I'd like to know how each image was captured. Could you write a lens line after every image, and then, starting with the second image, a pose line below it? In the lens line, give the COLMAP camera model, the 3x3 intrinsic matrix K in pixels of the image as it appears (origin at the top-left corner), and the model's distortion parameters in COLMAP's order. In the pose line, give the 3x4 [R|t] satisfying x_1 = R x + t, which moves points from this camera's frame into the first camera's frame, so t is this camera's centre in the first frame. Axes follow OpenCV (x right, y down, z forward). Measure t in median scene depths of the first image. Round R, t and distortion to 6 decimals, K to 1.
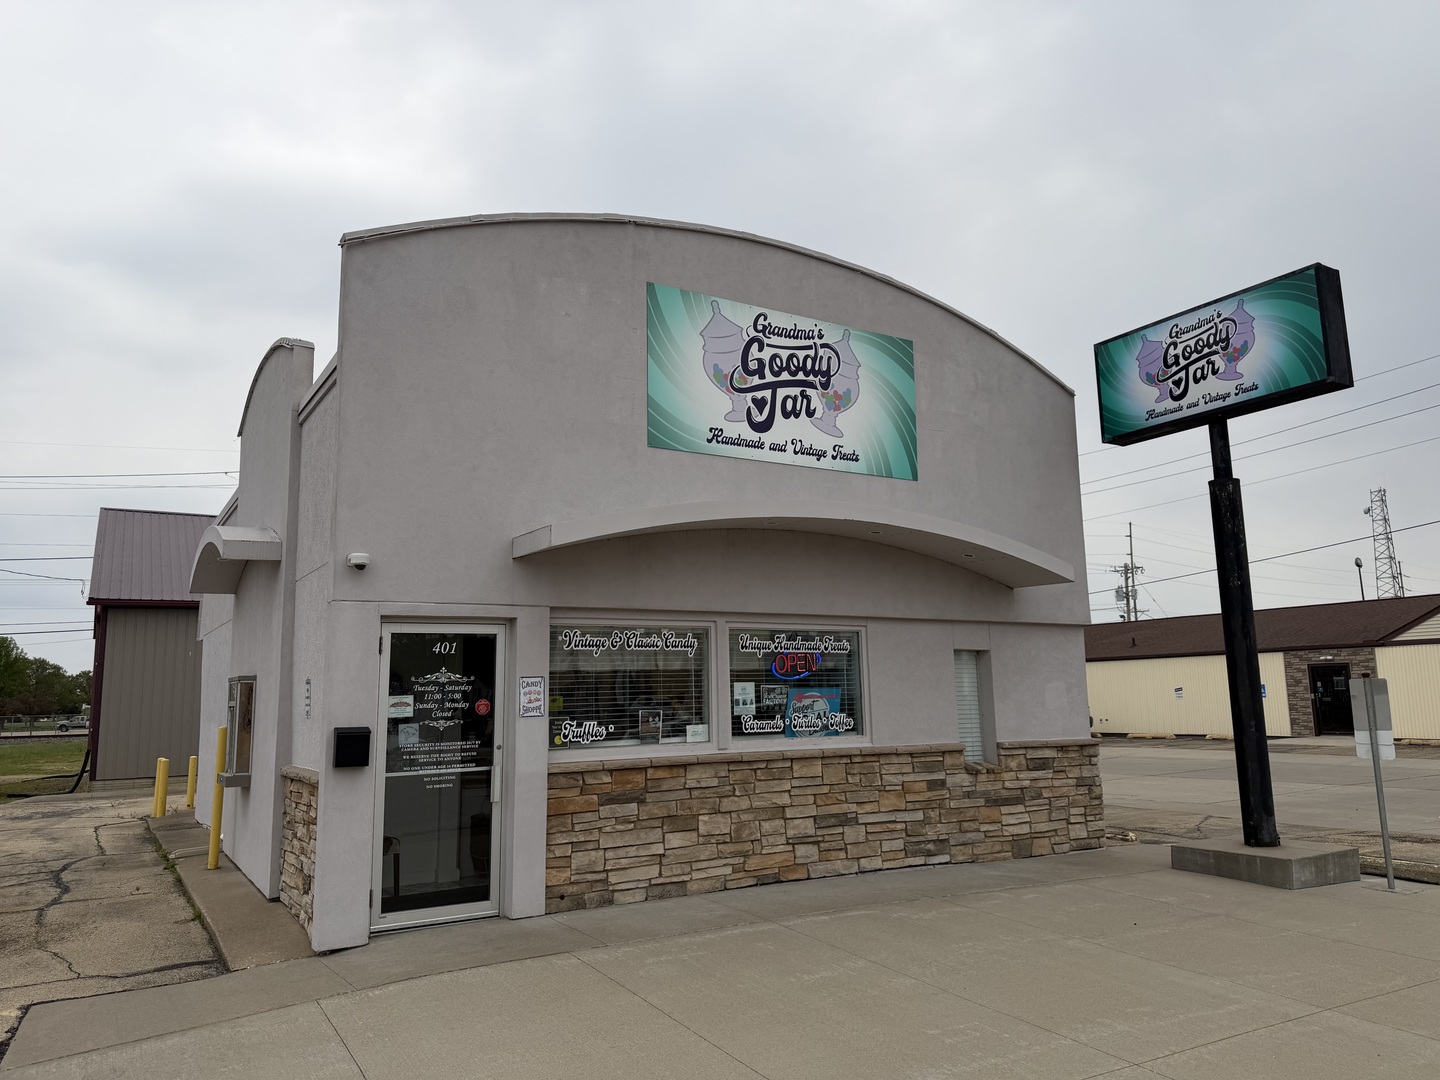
lens RADIAL K [[1012.1, 0, 720.0], [0, 1012.1, 540.0], [0, 0, 1]] dist [0.149603, -0.242419]
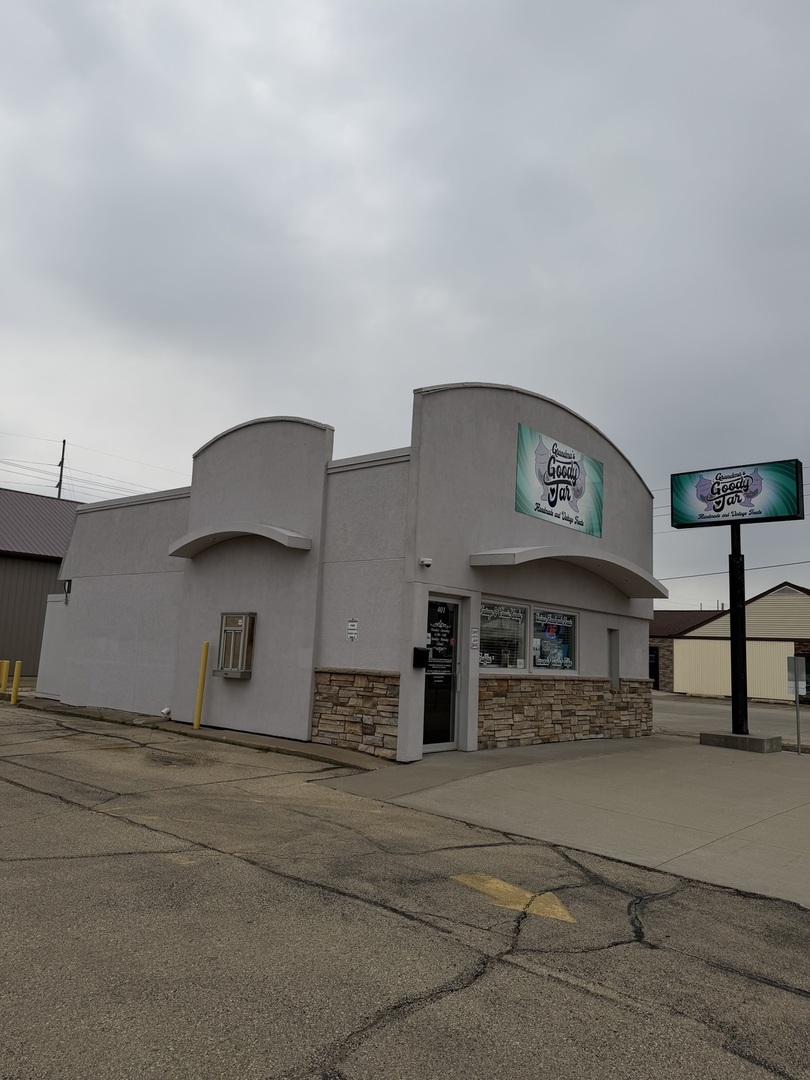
lens RADIAL K [[759.1, 0, 405.0], [0, 759.1, 540.0], [0, 0, 1]] dist [0.149603, -0.242419]
pose [[0.948261, 0.107045, 0.298904, -0.621419], [-0.110508, 0.993861, -0.005342, -0.007070], [-0.297641, -0.027965, 0.954268, -0.266746]]
